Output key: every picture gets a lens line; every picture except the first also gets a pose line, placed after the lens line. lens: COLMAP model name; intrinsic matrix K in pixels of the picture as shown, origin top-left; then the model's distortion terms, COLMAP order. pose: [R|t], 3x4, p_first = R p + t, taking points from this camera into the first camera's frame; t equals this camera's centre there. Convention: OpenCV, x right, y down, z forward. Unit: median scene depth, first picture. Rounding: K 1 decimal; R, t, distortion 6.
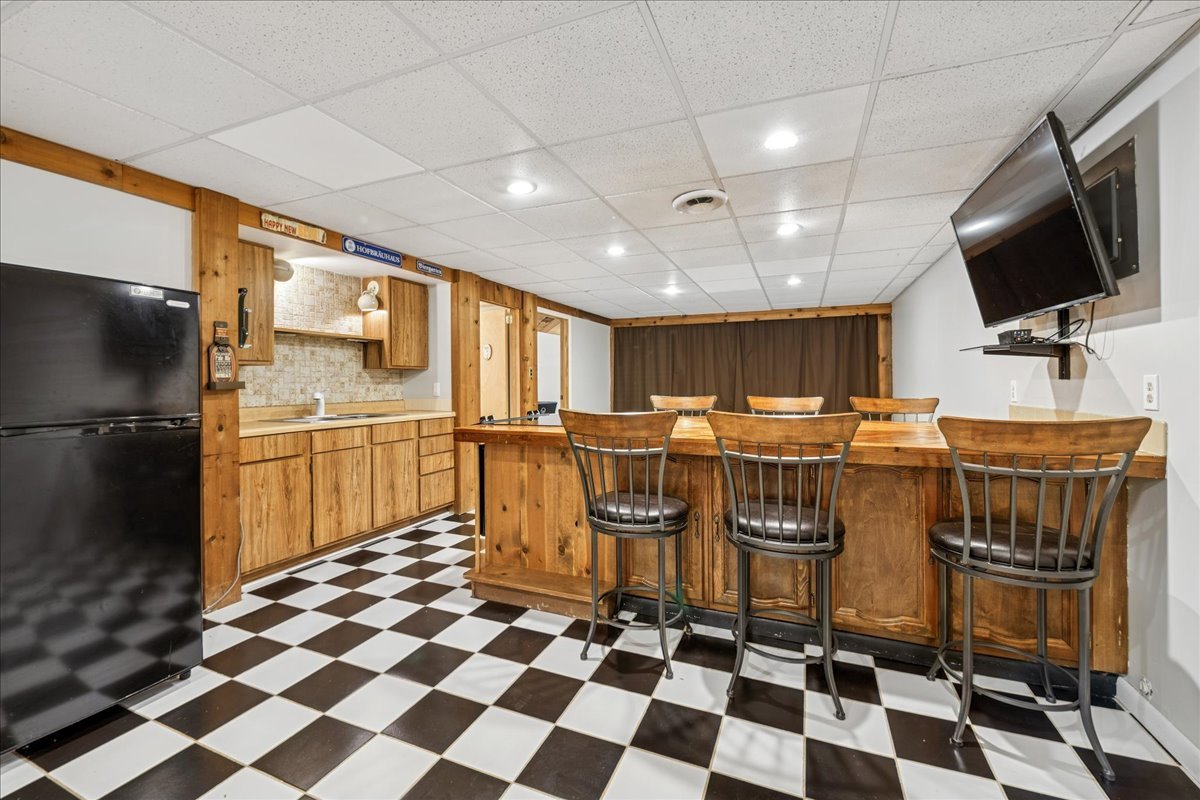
lens RADIAL K [[495.0, 0, 598.7], [0, 495.0, 384.8], [0, 0, 1]] dist [-0.000043, -0.000044]
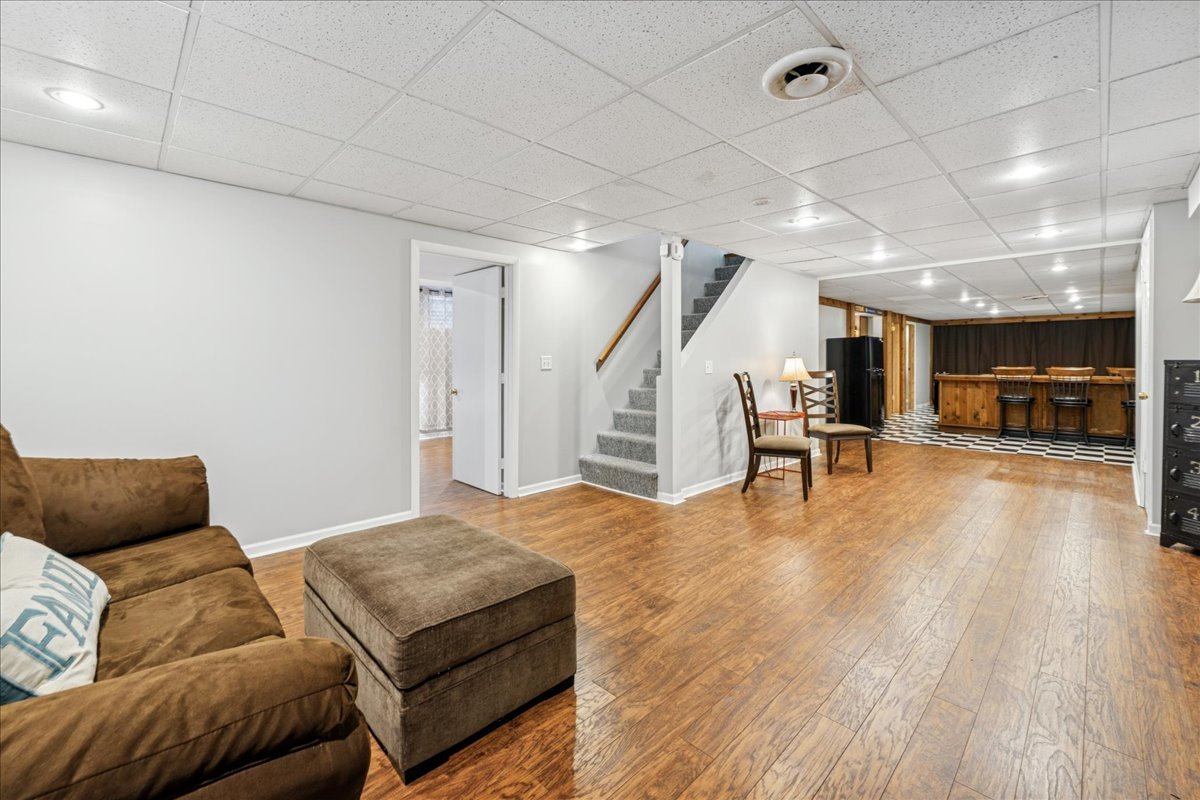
lens RADIAL K [[495.7, 0, 602.3], [0, 495.7, 364.6], [0, 0, 1]] dist [-0.000847, -0.000195]
pose [[0.921611, 0.007159, -0.388049, -0.602619], [-0.004601, 0.999961, 0.007522, 0.003038], [0.388088, -0.005147, 0.921608, -1.600129]]
